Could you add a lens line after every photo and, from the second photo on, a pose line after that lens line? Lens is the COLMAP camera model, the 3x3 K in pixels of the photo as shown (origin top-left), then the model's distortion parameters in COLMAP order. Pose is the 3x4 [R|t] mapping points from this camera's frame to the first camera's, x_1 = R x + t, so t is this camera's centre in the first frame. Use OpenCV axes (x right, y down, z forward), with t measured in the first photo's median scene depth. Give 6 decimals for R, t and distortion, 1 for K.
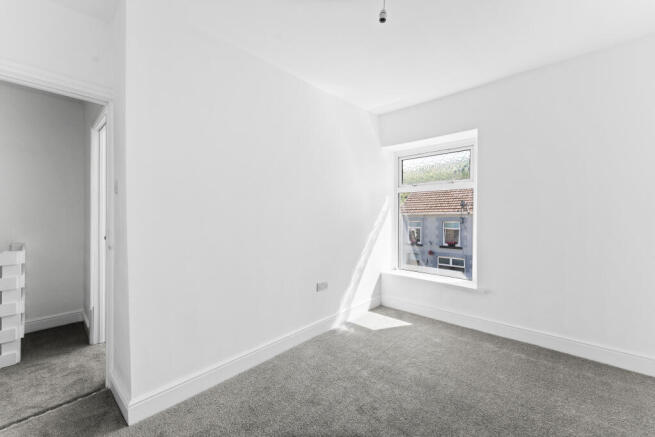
lens RADIAL K [[261.8, 0, 327.5], [0, 261.8, 218.5], [0, 0, 1]] dist [0.000105, -0.000133]
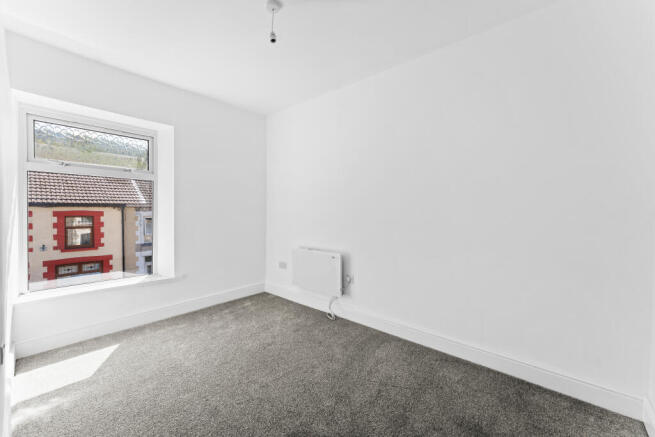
lens RADIAL K [[261.8, 0, 327.5], [0, 261.8, 218.5], [0, 0, 1]] dist [0.000105, -0.000133]
pose [[-0.030018, -0.026010, 0.999211, -0.440091], [0.006231, 0.999637, 0.026209, 0.003682], [-0.999530, 0.007012, -0.029845, 0.355401]]
